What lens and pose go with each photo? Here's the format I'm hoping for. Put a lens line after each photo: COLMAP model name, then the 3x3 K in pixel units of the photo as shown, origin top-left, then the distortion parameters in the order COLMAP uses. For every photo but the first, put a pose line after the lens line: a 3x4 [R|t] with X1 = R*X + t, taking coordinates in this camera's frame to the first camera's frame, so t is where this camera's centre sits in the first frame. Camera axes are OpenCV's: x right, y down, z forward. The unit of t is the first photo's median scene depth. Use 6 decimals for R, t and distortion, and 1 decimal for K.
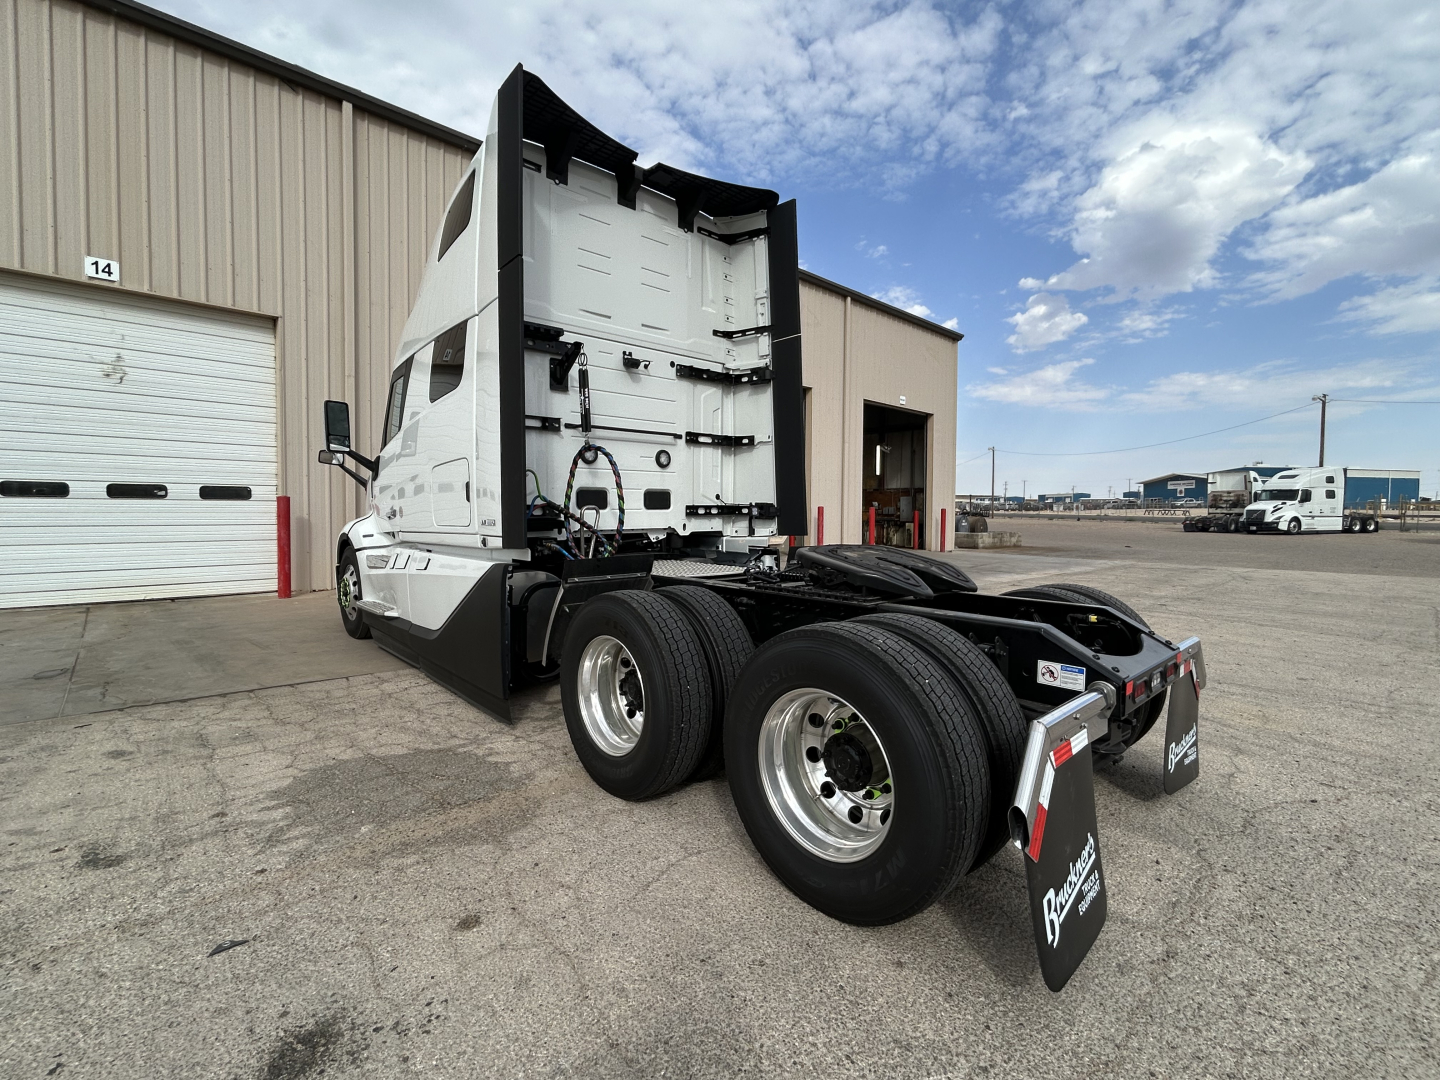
lens RADIAL K [[648.7, 0, 724.5], [0, 648.7, 538.5], [0, 0, 1]] dist [0.003257, -0.000688]
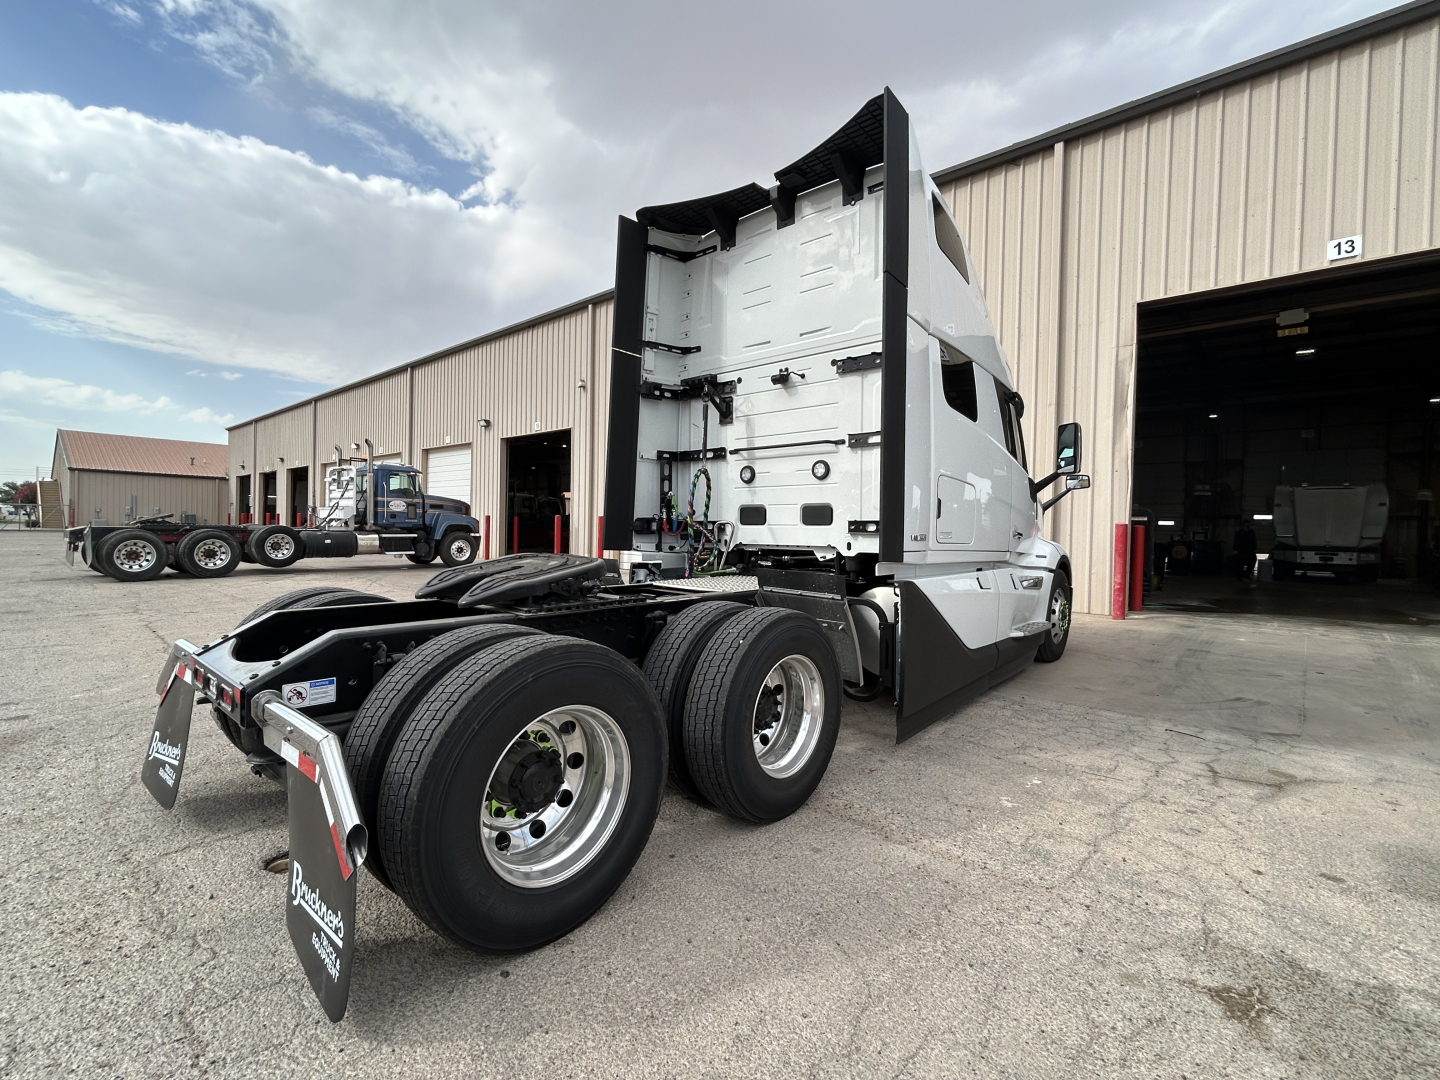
lens RADIAL K [[648.7, 0, 723.1], [0, 648.7, 540.2], [0, 0, 1]] dist [0.003257, -0.000688]
pose [[0.093302, 0.014711, -0.995529, 0.793572], [-0.060161, 0.998147, 0.009111, -0.024073], [0.993819, 0.059042, 0.094014, 0.776453]]
